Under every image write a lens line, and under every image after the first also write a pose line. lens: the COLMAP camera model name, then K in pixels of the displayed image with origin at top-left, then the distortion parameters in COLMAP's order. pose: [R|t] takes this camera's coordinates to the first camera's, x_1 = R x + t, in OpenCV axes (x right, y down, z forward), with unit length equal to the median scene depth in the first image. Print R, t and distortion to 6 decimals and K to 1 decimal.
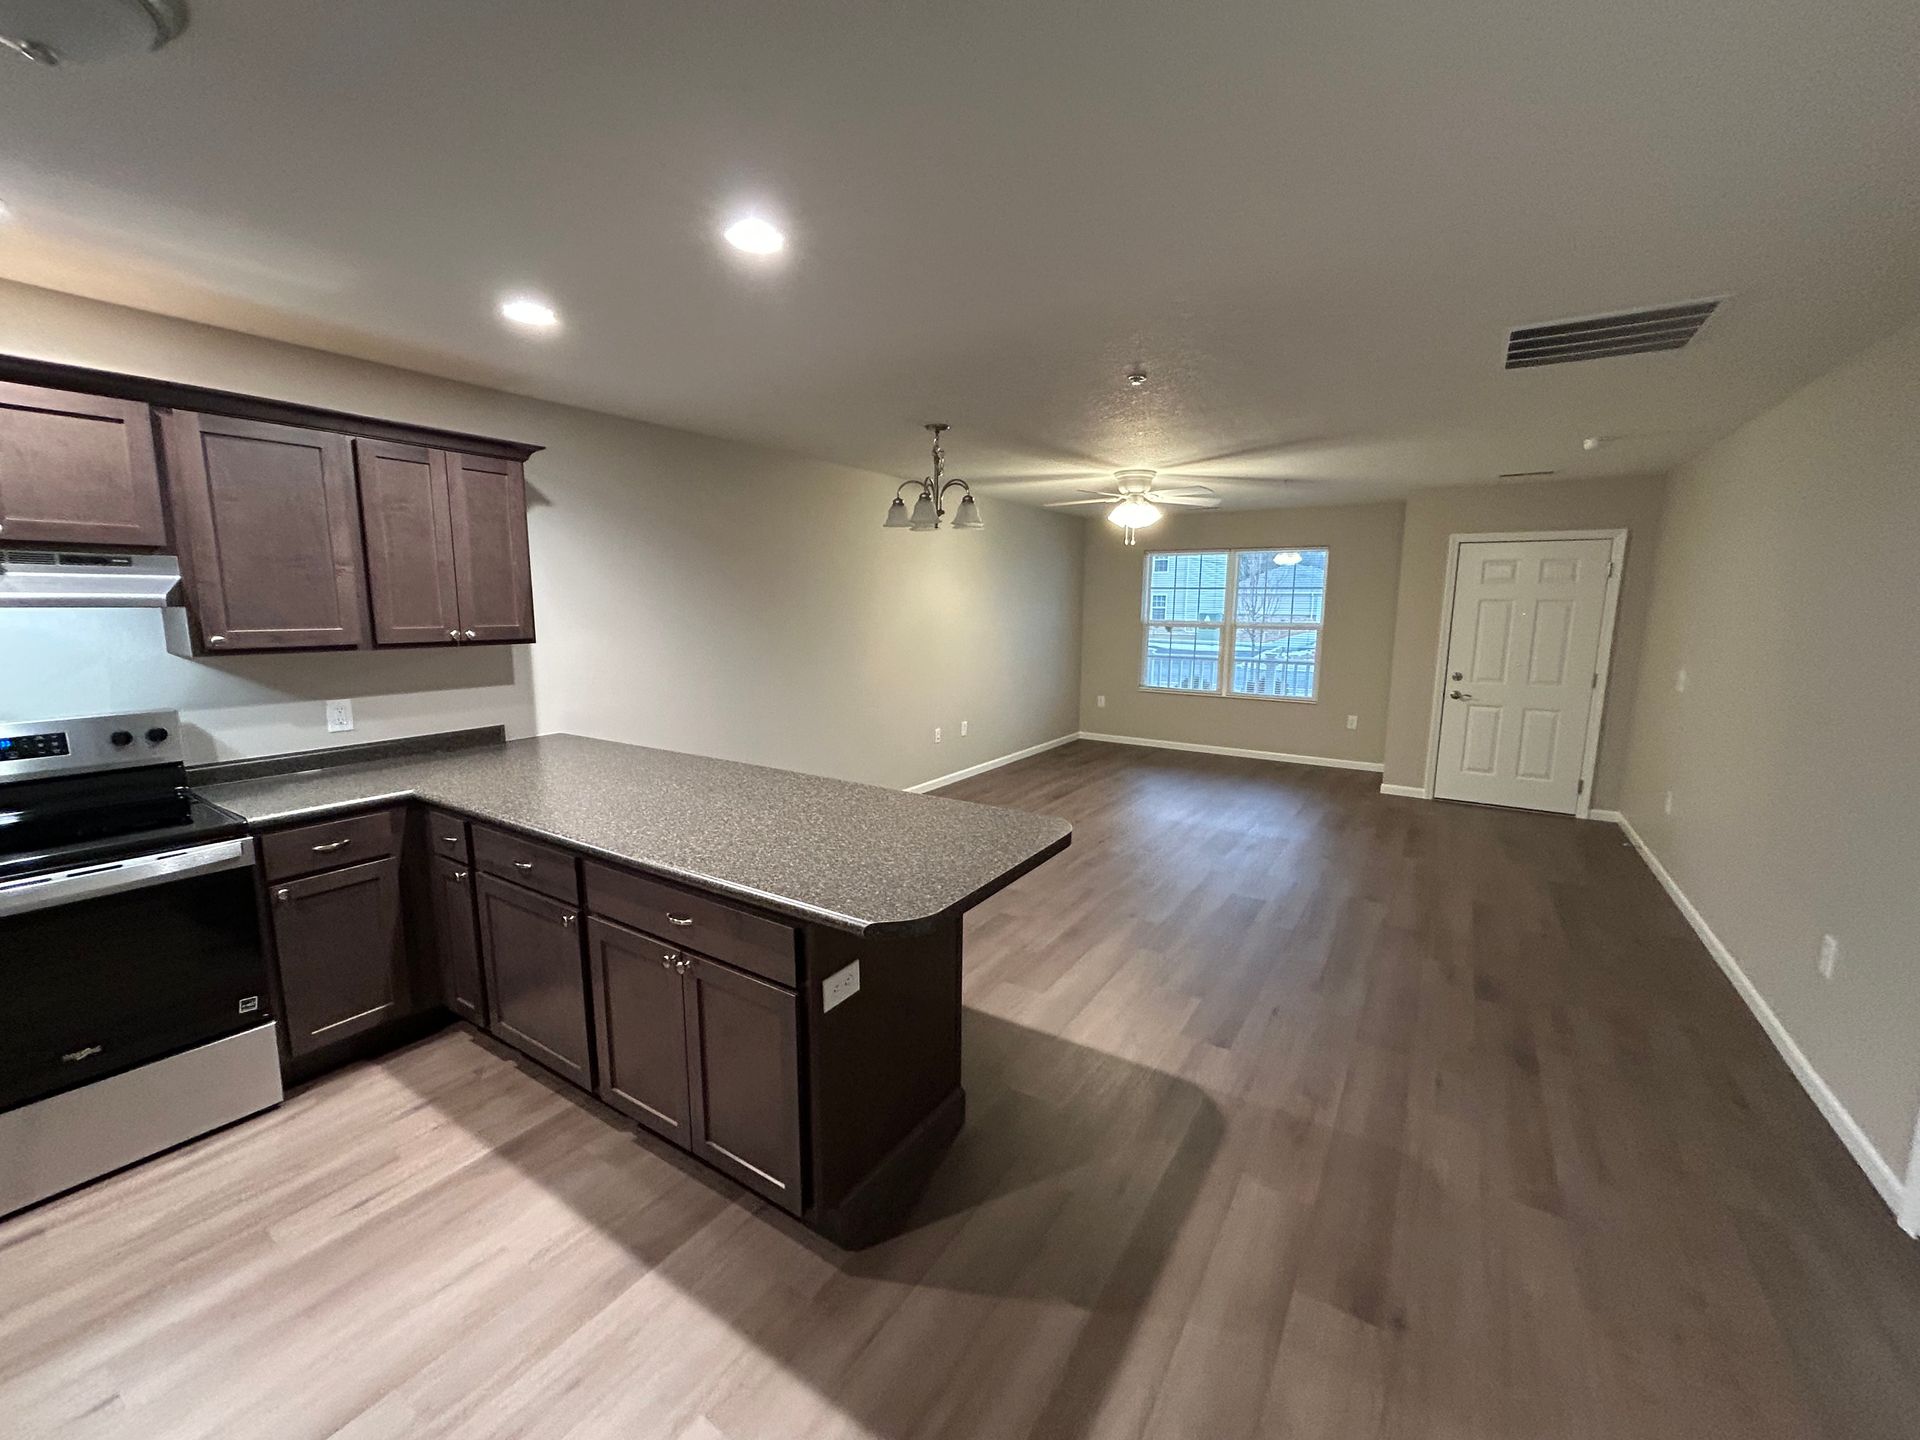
lens RADIAL K [[773.8, 0, 958.6], [0, 773.8, 716.0], [0, 0, 1]] dist [-0.000103, 0.000375]
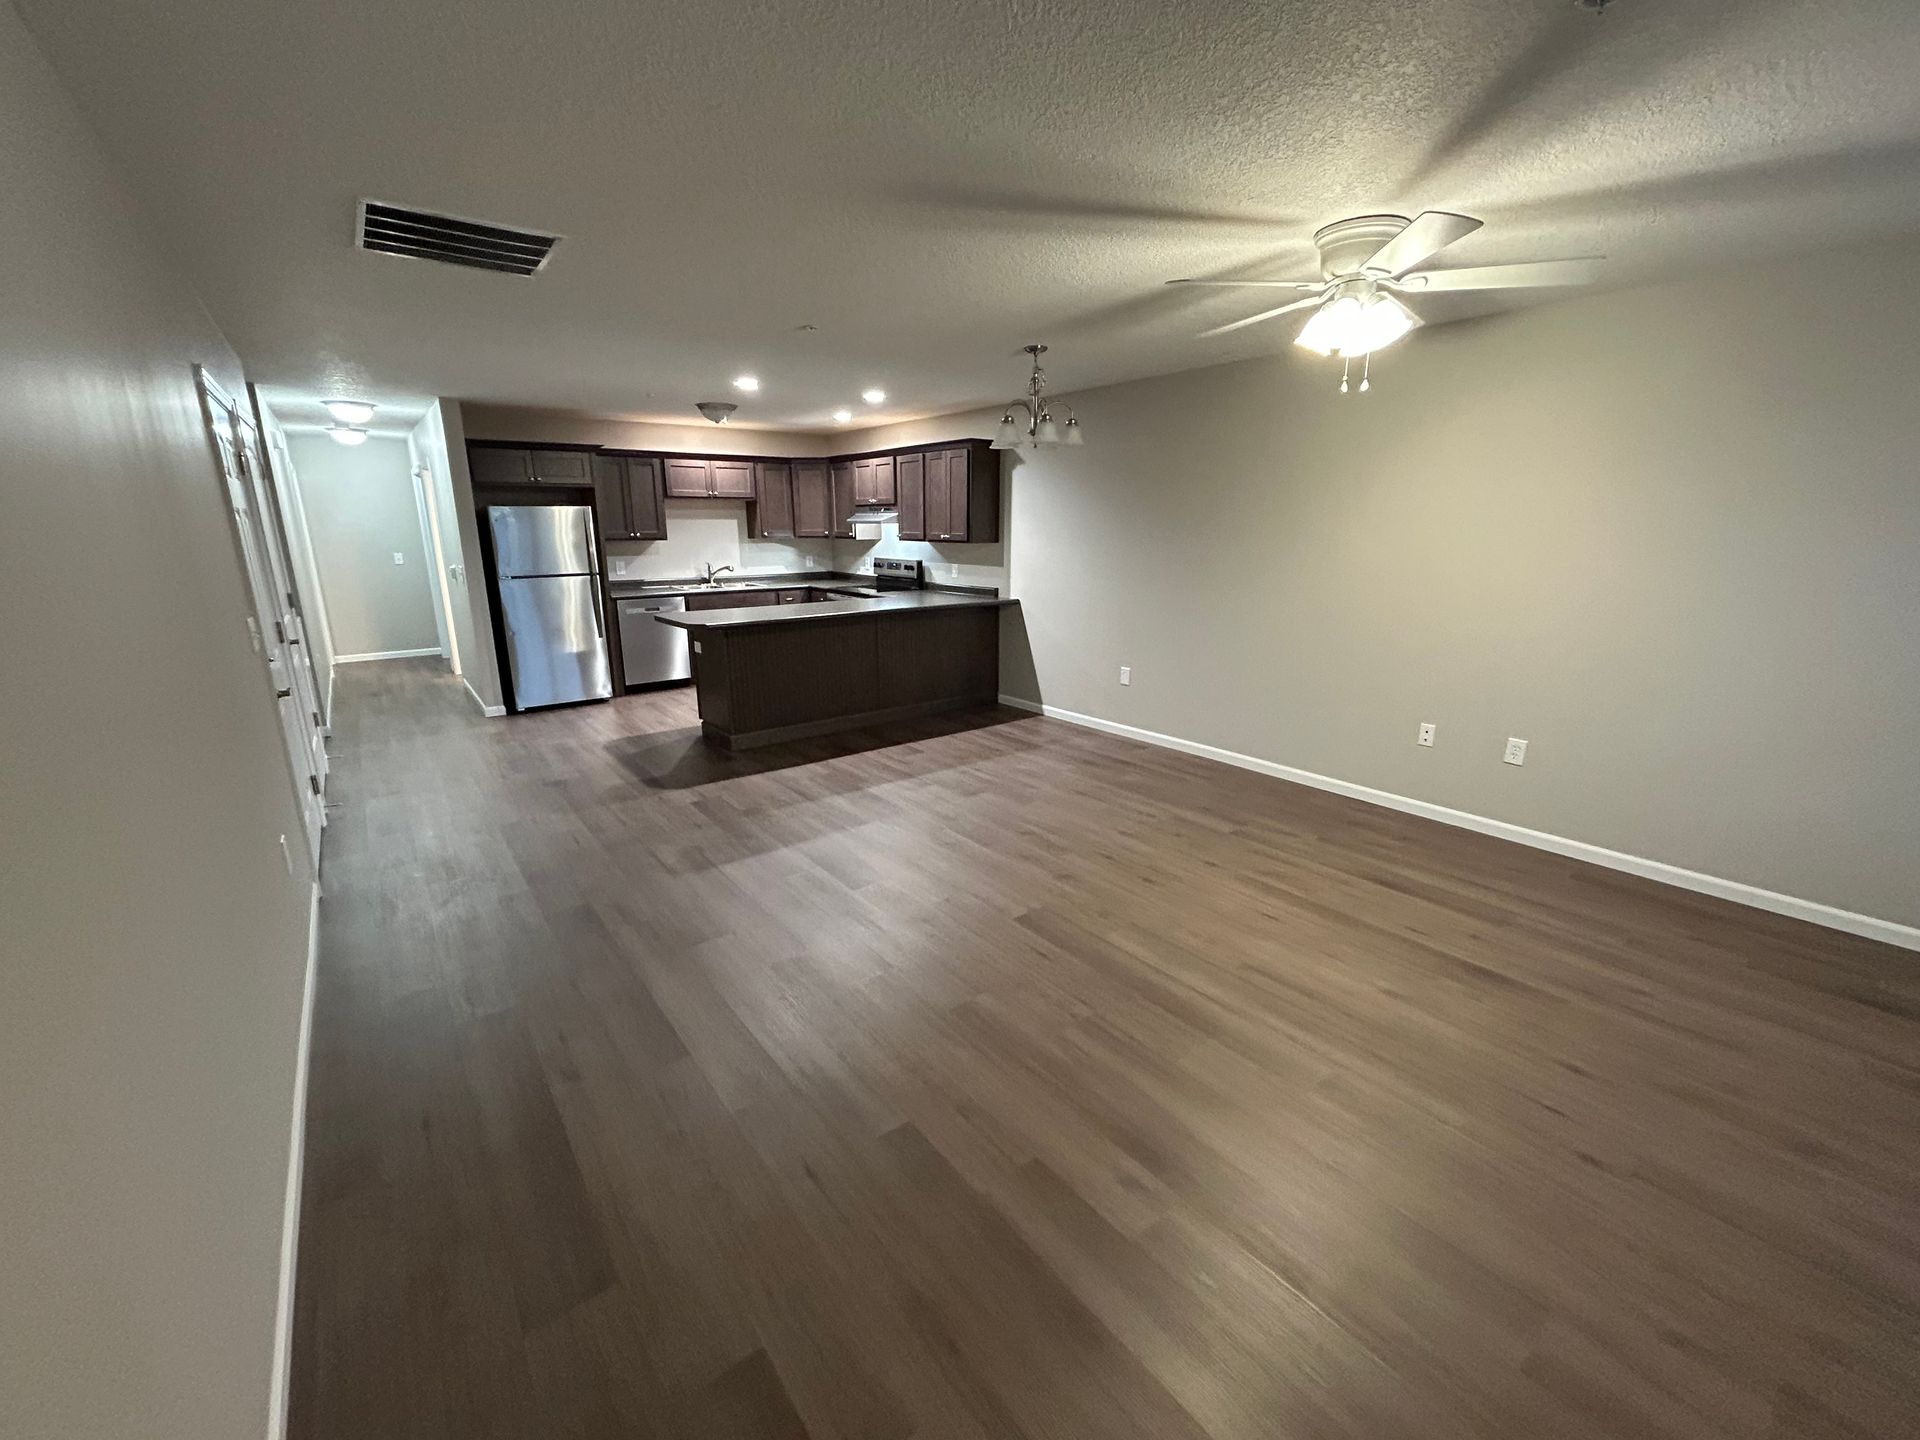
lens RADIAL K [[773.8, 0, 954.5], [0, 773.8, 717.9], [0, 0, 1]] dist [-0.000103, 0.000375]
pose [[-0.335087, 0.223902, -0.915196, 1.452991], [-0.143335, 0.947933, 0.284392, -0.244694], [0.931220, 0.226476, -0.285547, 1.761406]]
